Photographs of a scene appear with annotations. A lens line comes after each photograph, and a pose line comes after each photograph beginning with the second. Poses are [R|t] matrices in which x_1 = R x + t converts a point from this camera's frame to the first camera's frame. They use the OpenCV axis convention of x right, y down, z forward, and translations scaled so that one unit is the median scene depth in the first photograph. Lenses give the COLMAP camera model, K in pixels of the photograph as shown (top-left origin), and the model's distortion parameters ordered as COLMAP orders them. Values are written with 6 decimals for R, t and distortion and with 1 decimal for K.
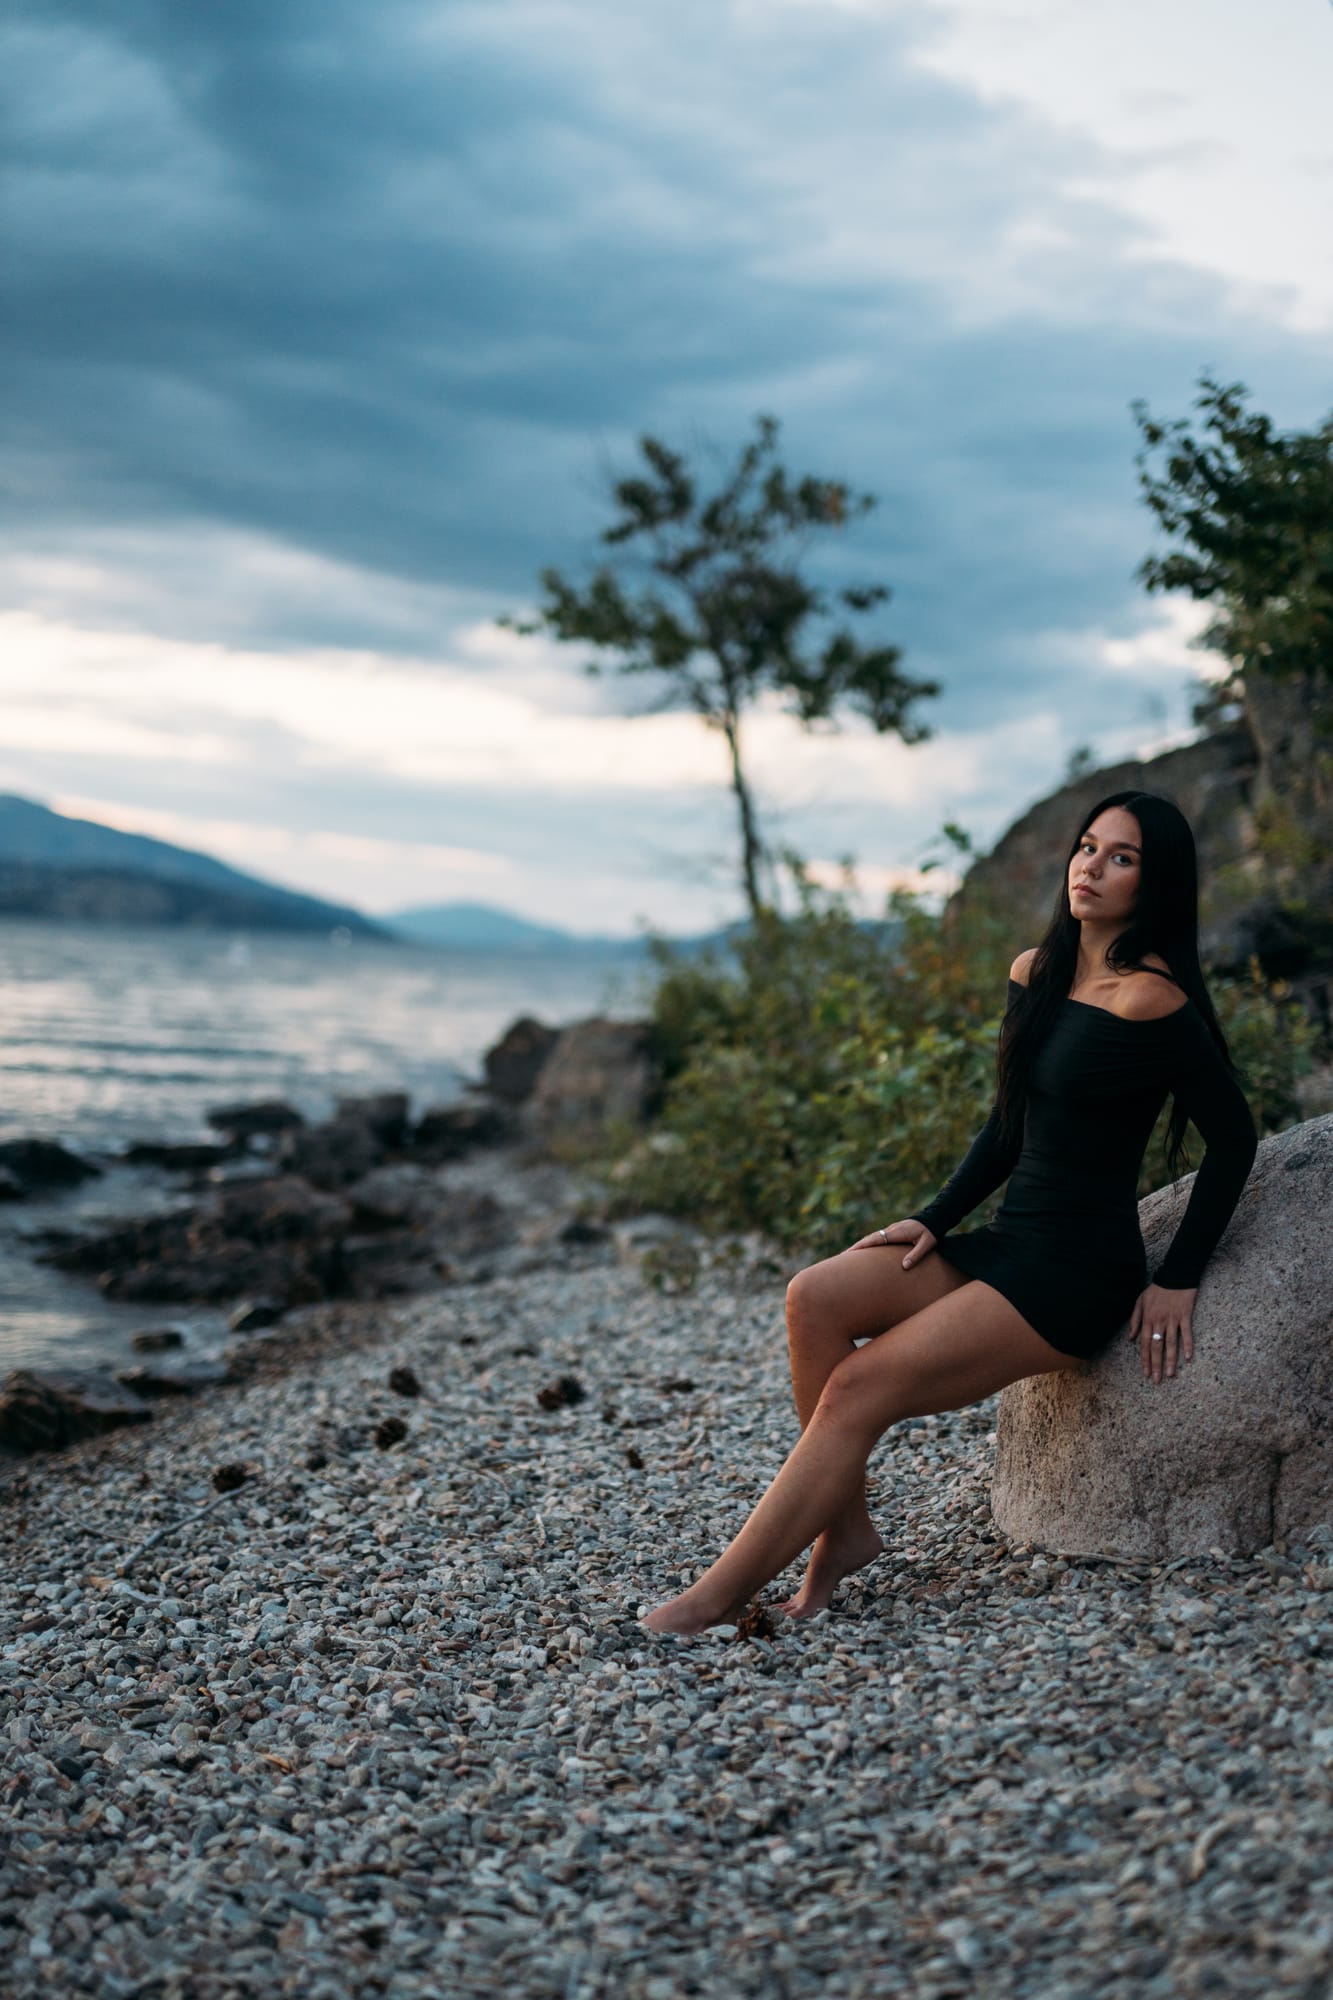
lens RADIAL K [[2845.4, 0, 666.5], [0, 2845.4, 1000.0], [0, 0, 1]] dist [-0.001241, 0.051402]
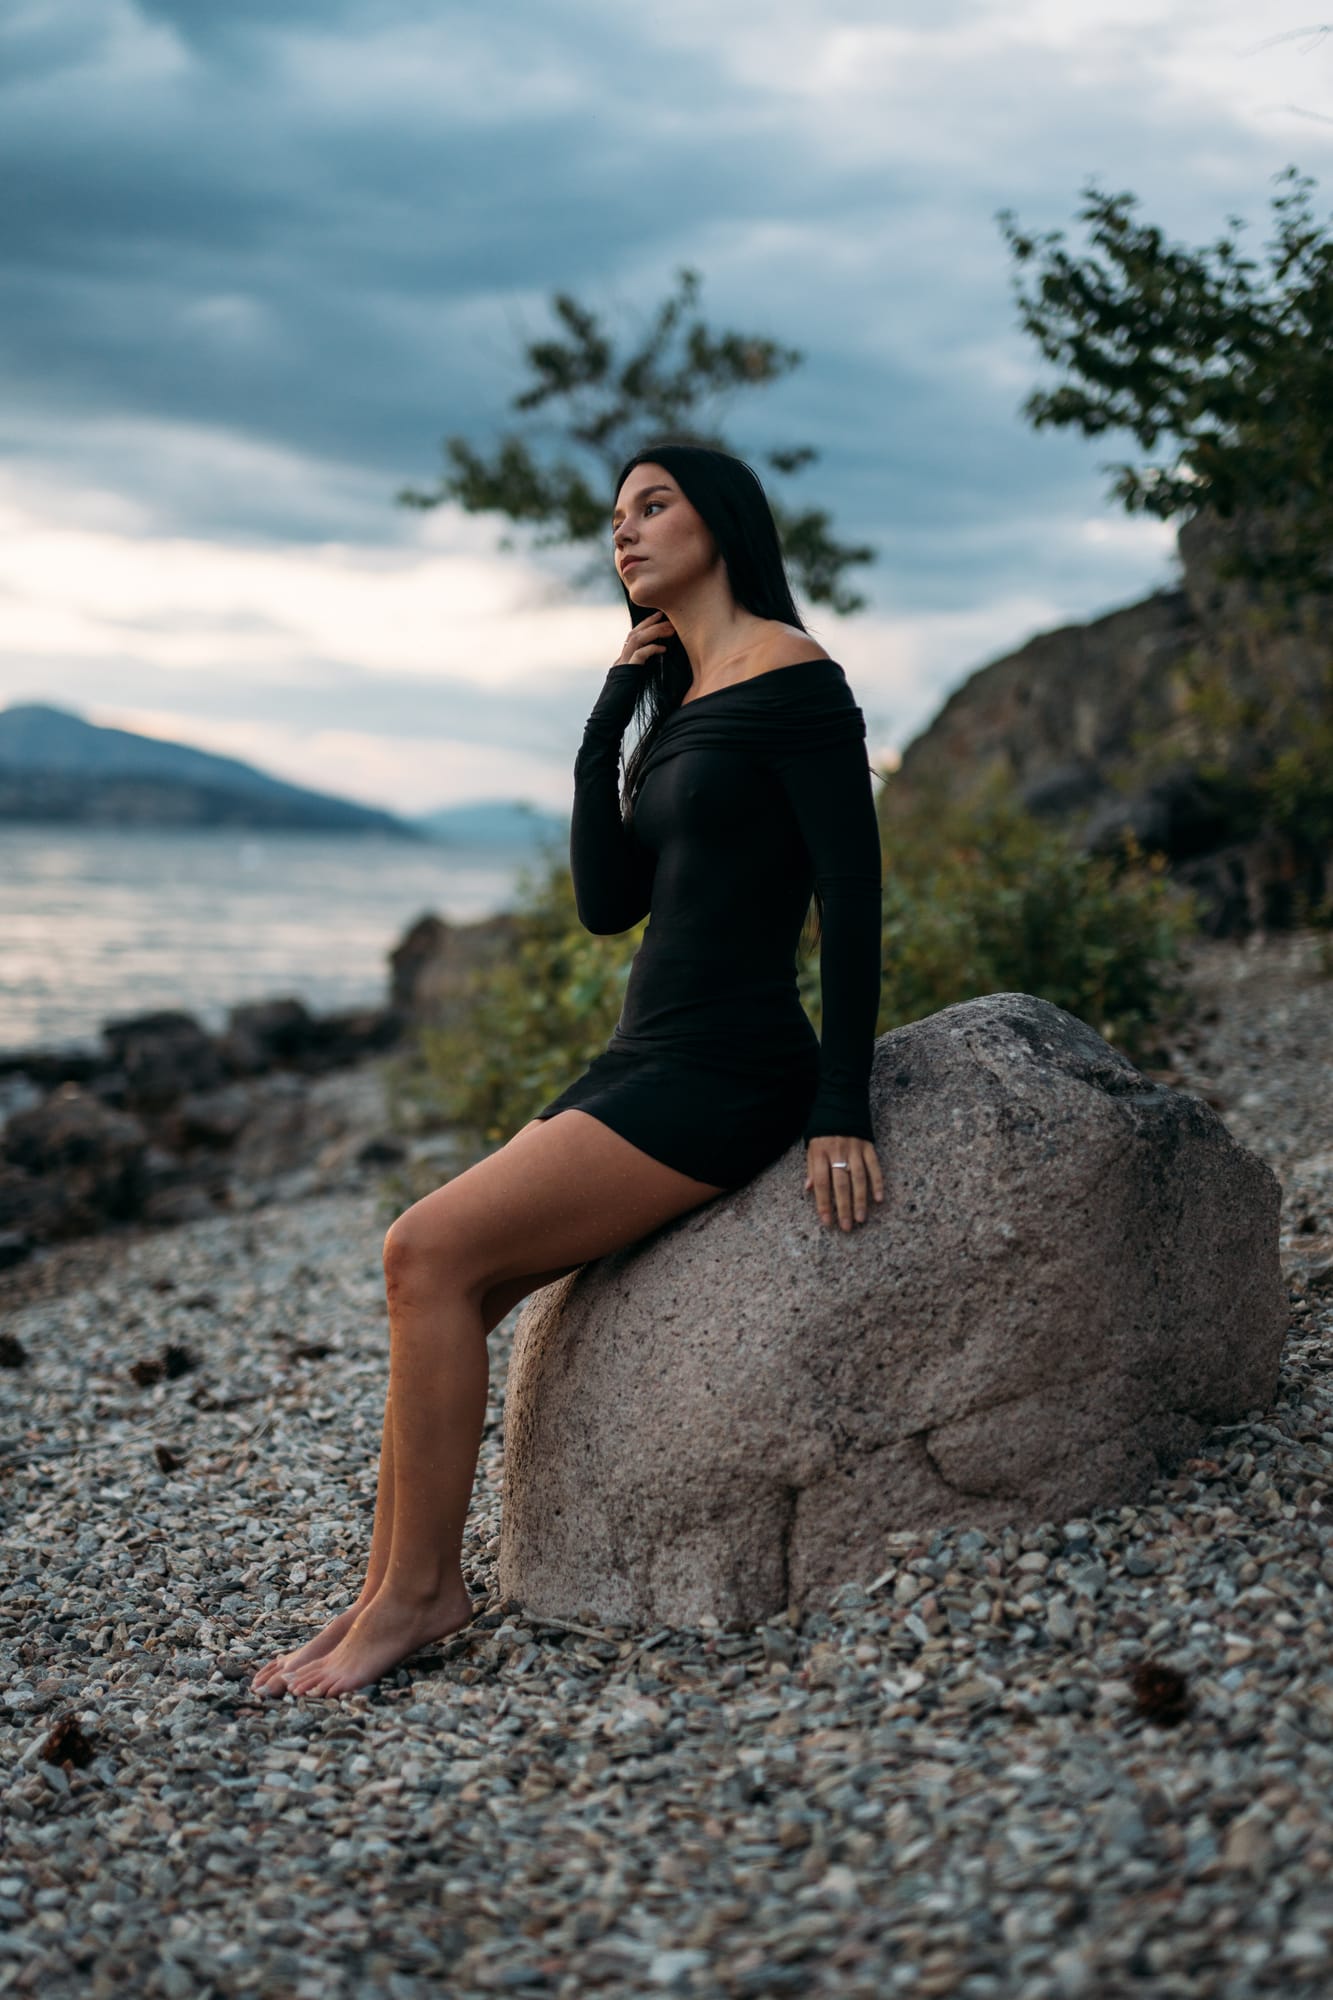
lens RADIAL K [[2842.9, 0, 640.0], [0, 2842.9, 1001.1], [0, 0, 1]] dist [0.001080, -0.004894]
pose [[0.999450, -0.022749, -0.024124, 0.066550], [0.023643, 0.999020, 0.037429, 0.001966], [0.023249, -0.037979, 0.999008, 0.092068]]
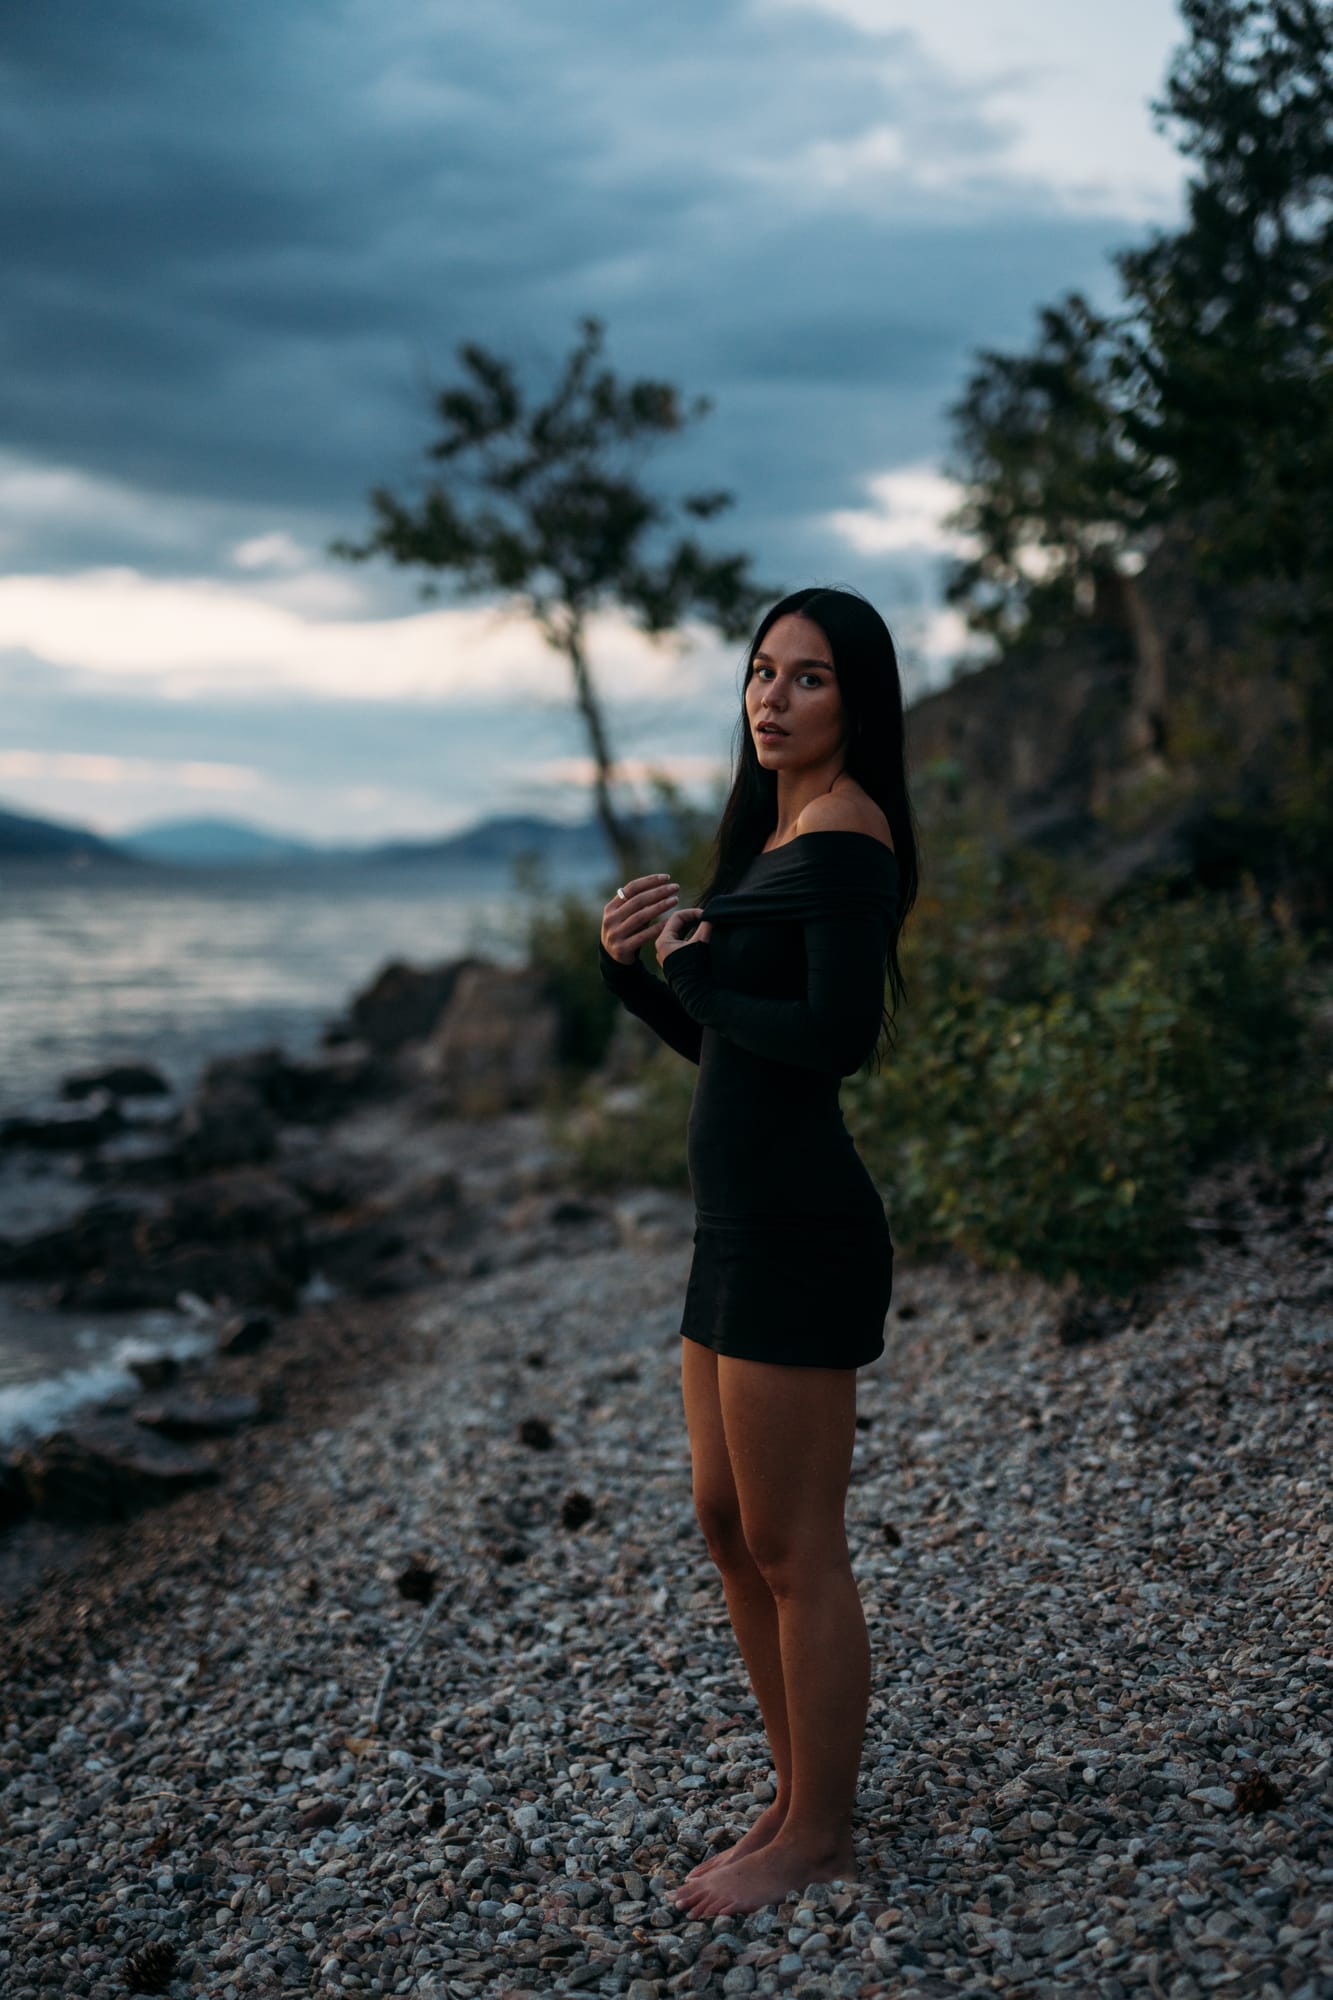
lens RADIAL K [[2845.4, 0, 666.5], [0, 2845.4, 1000.0], [0, 0, 1]] dist [-0.001241, 0.051402]
pose [[0.994276, -0.058781, 0.089224, -0.070099], [0.055464, 0.997690, 0.039212, -0.020863], [-0.091323, -0.034039, 0.995239, 0.056575]]
